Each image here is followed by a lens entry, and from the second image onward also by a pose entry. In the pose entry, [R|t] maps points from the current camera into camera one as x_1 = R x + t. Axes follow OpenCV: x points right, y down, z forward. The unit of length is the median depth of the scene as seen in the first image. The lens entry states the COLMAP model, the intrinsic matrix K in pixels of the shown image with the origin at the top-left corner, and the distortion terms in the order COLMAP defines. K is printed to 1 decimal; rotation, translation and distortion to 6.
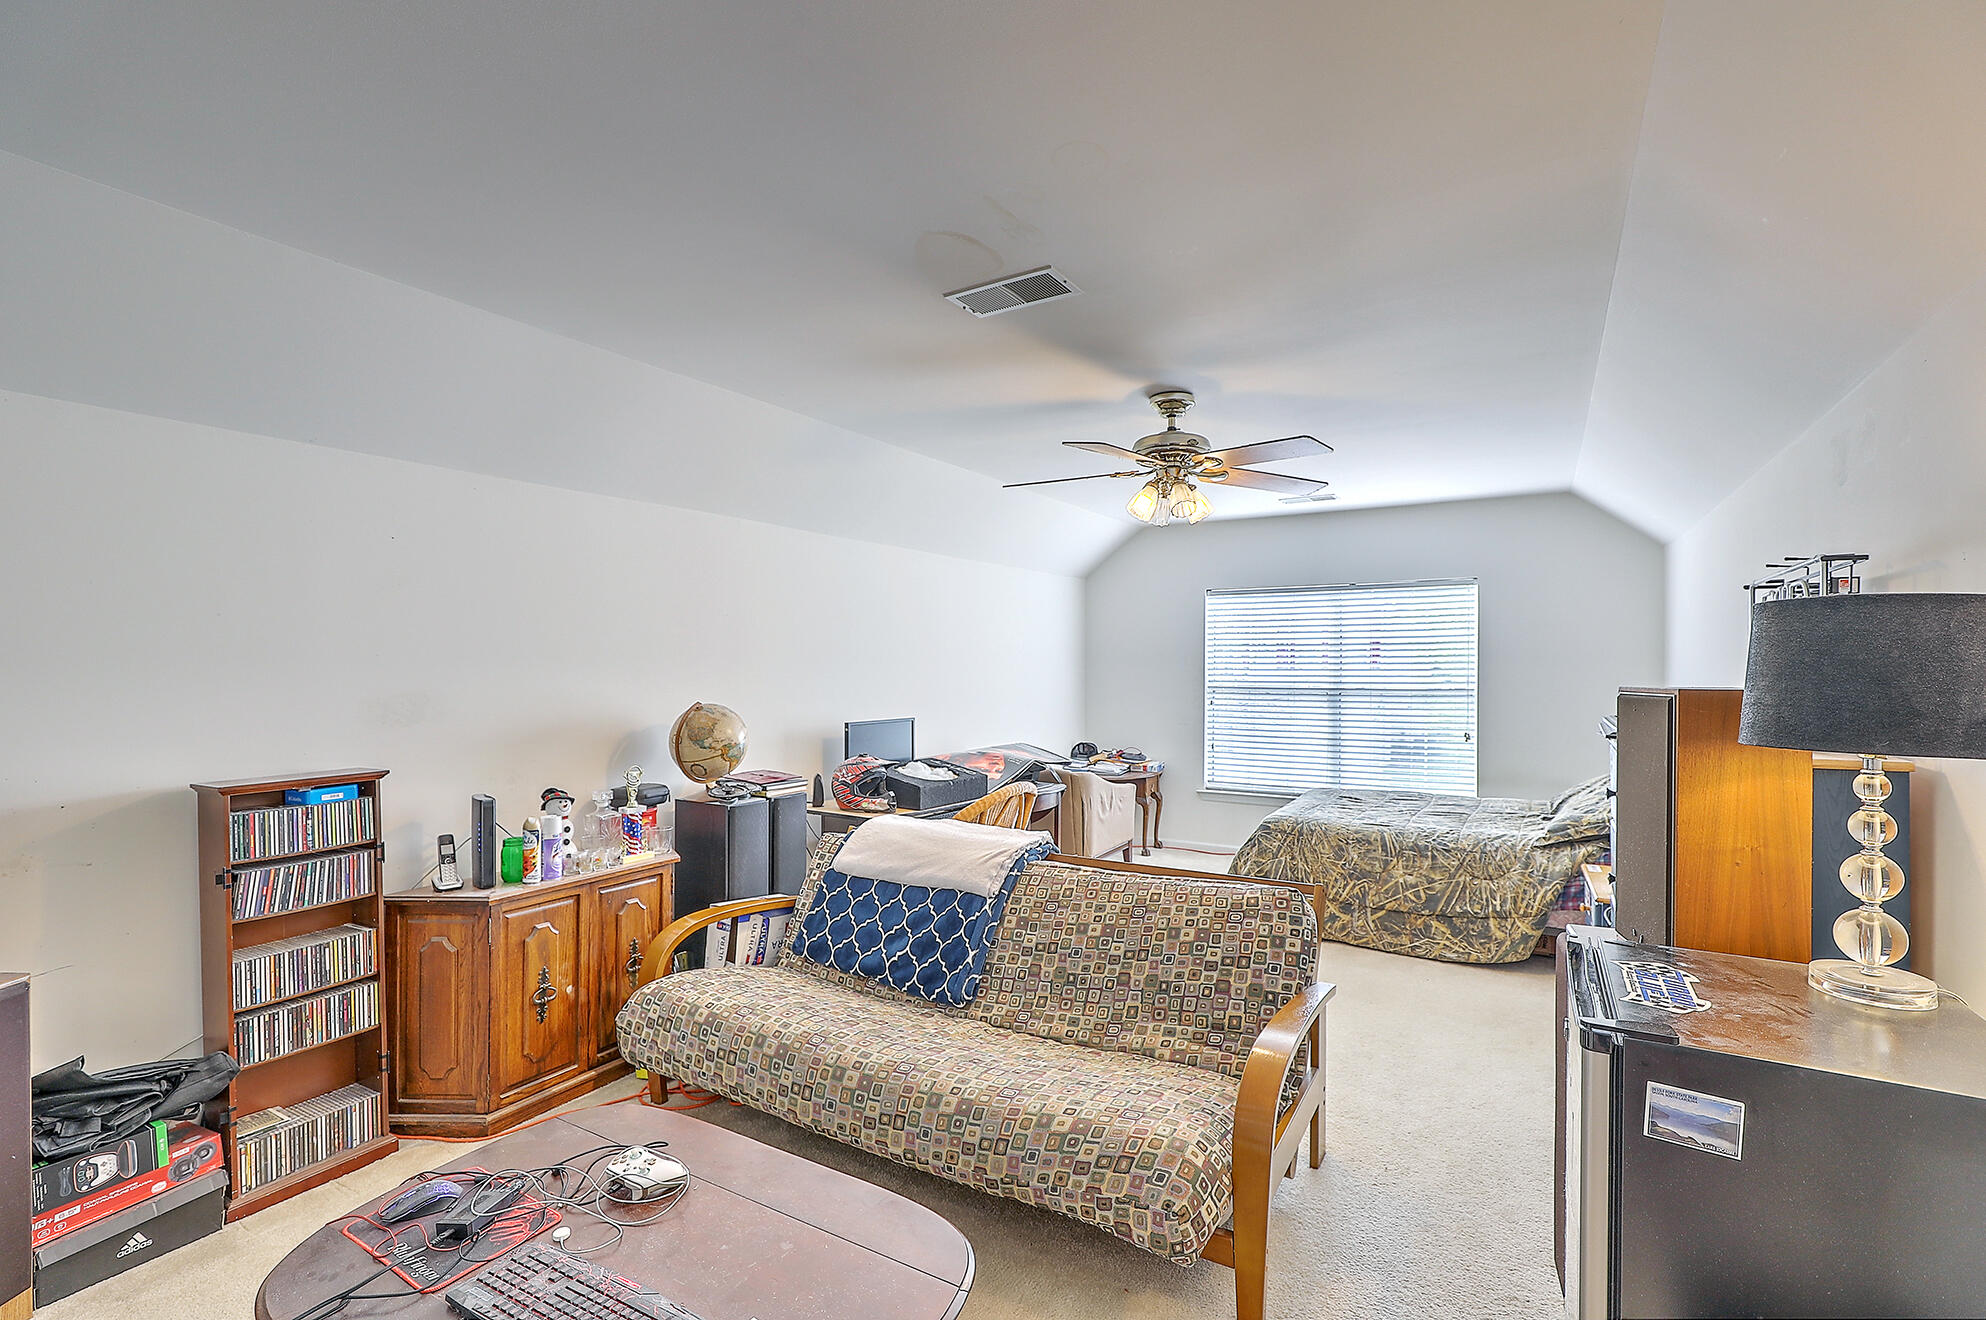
lens RADIAL K [[907.9, 0, 987.8], [0, 907.9, 675.8], [0, 0, 1]] dist [0.001911, 0.000167]
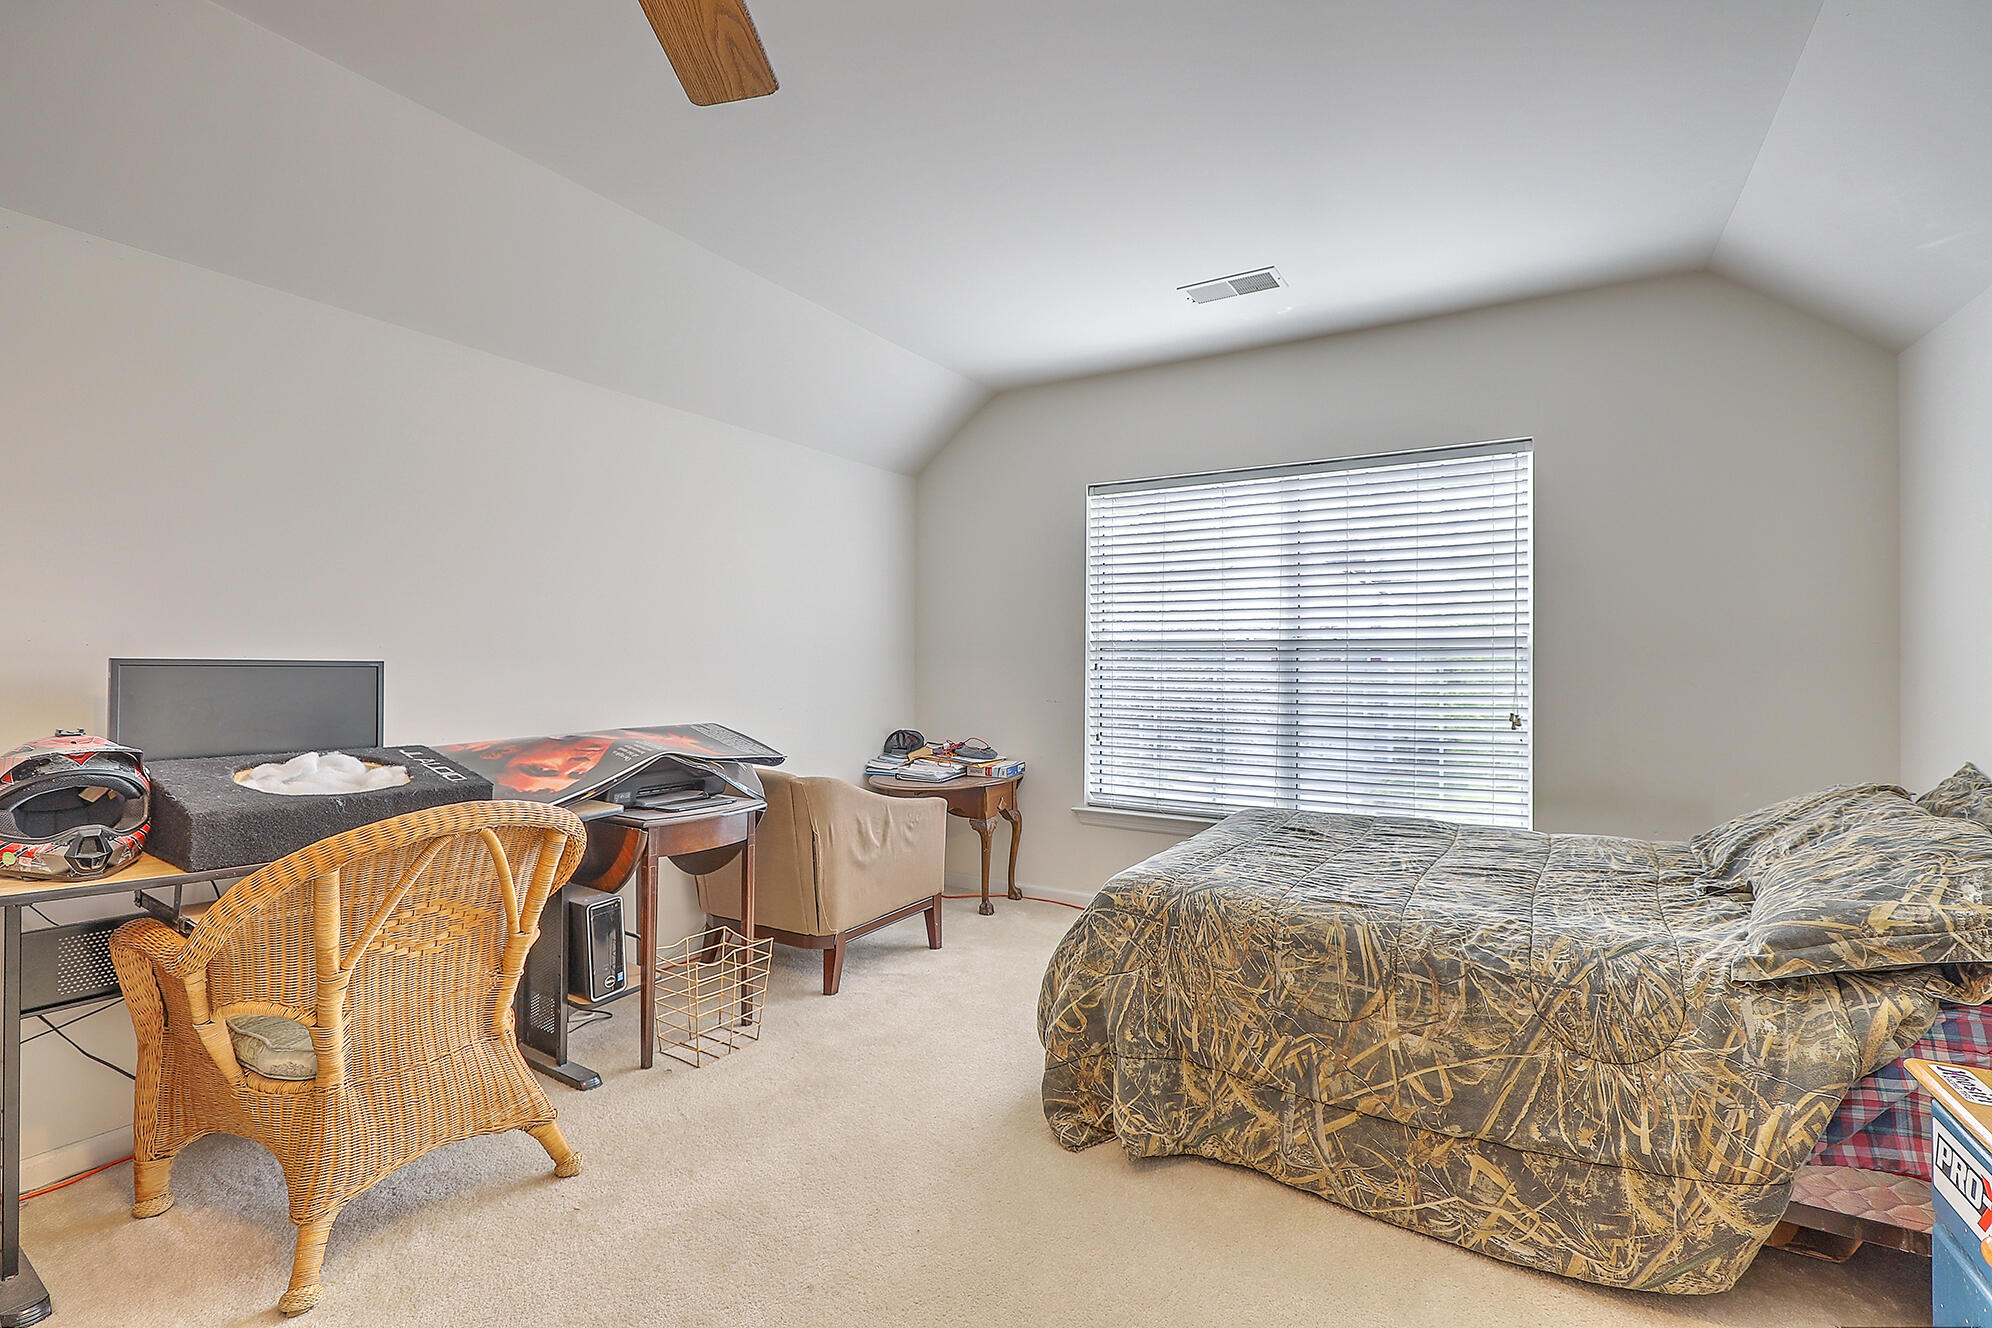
lens RADIAL K [[910.6, 0, 993.6], [0, 910.6, 652.6], [0, 0, 1]] dist [0.001911, 0.000167]
pose [[0.999946, 0.009925, 0.003040, 0.264997], [-0.009840, 0.999592, -0.026807, 0.056769], [-0.003305, 0.026775, 0.999636, 0.570681]]
